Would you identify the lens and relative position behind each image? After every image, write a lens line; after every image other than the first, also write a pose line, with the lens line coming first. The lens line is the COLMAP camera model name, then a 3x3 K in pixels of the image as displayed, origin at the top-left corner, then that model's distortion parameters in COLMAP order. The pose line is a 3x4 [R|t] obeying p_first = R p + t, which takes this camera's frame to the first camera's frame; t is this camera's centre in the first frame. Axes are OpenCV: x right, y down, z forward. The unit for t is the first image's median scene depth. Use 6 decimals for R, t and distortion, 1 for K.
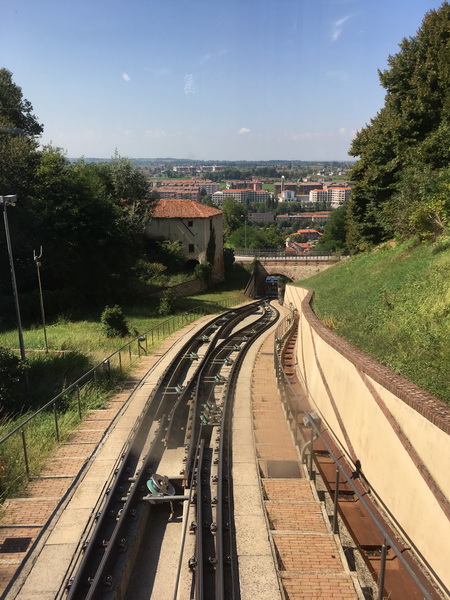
lens RADIAL K [[569.0, 0, 225.0], [0, 569.0, 300.0], [0, 0, 1]] dist [0.133860, 0.002209]
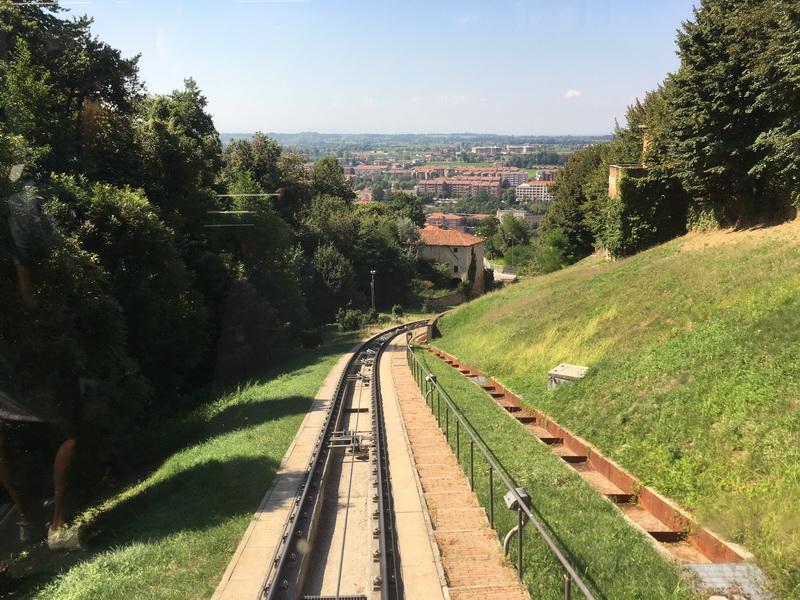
lens RADIAL K [[758.6, 0, 400.0], [0, 758.6, 300.0], [0, 0, 1]] dist [0.133860, 0.002209]
pose [[0.983457, 0.036426, -0.177443, 0.081557], [-0.040855, 0.998936, -0.021372, 0.012902], [0.176476, 0.028268, 0.983899, -0.460765]]
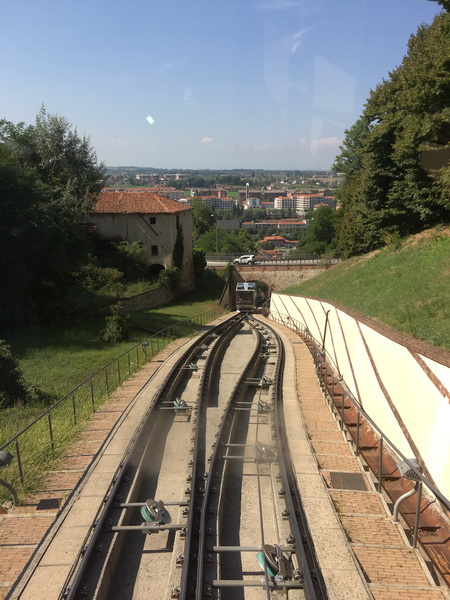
lens RADIAL K [[569.0, 0, 225.0], [0, 569.0, 300.0], [0, 0, 1]] dist [0.133860, 0.002209]
pose [[0.998063, -0.015067, 0.060352, -0.005451], [0.015967, 0.999768, -0.014460, -0.003781], [-0.060120, 0.015395, 0.998072, 0.115334]]
